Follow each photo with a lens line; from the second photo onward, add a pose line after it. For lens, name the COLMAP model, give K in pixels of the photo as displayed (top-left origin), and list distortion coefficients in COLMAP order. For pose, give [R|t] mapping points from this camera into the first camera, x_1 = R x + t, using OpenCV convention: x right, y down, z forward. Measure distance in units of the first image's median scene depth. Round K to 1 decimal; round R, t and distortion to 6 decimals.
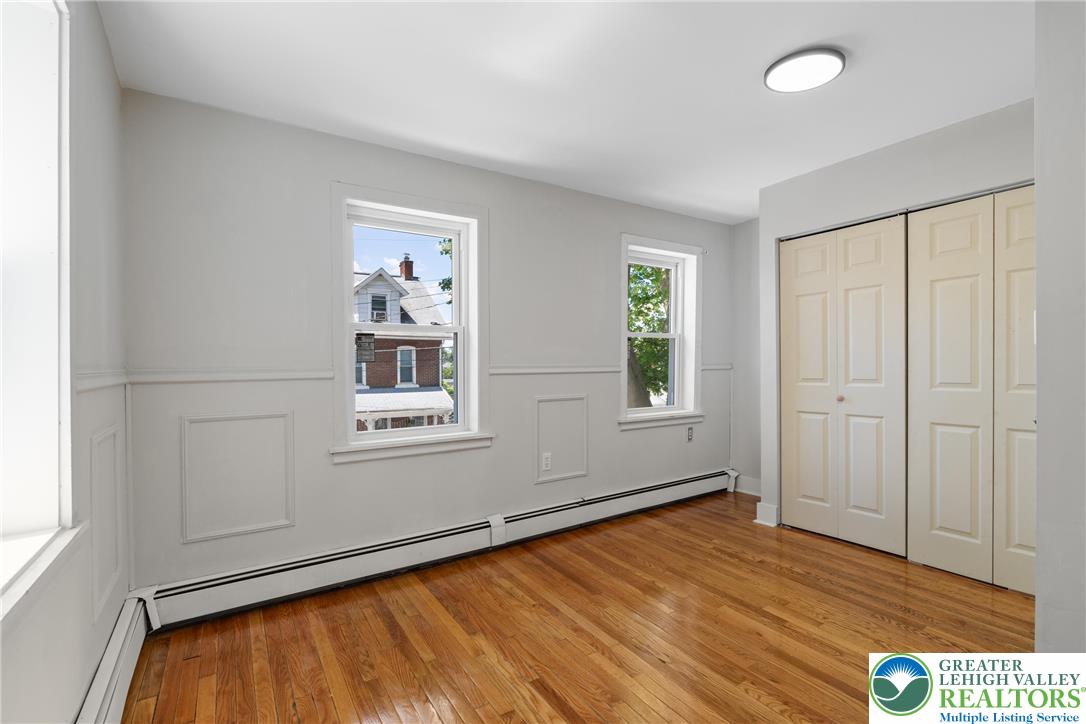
lens RADIAL K [[495.3, 0, 547.7], [0, 495.3, 369.9], [0, 0, 1]] dist [-0.002678, 0.001937]
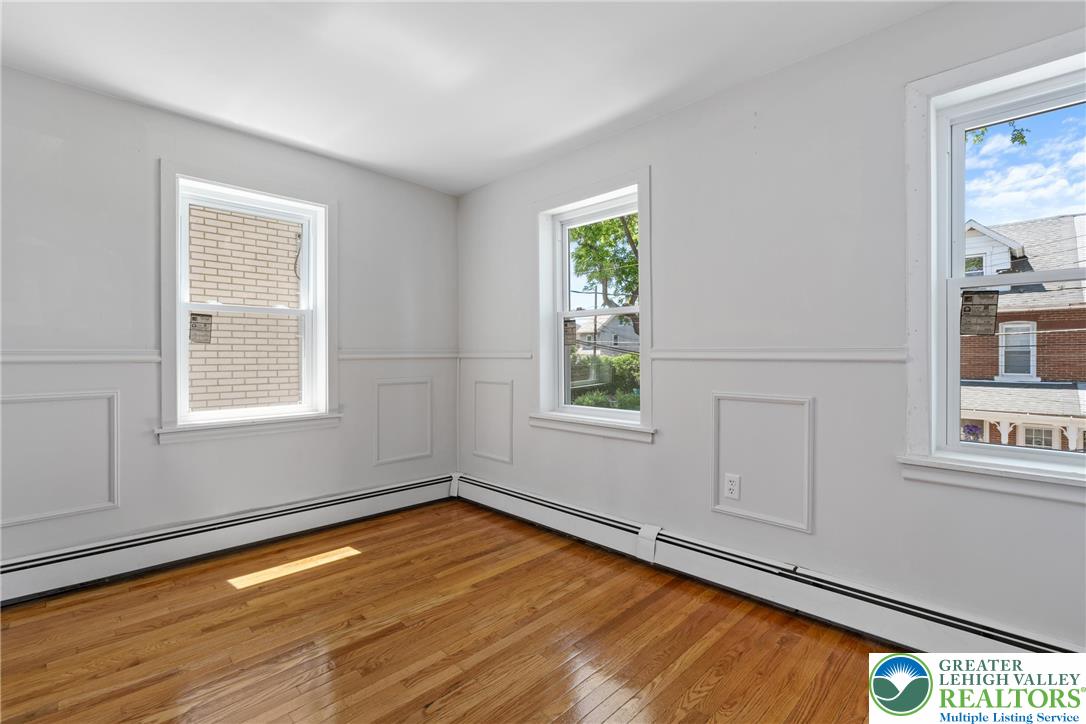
lens RADIAL K [[495.3, 0, 545.3], [0, 495.3, 355.9], [0, 0, 1]] dist [-0.002678, 0.001937]
pose [[0.193203, 0.016929, -0.981013, 0.762066], [-0.009241, 0.999838, 0.015434, -0.008623], [0.981115, 0.006084, 0.193328, 0.729747]]
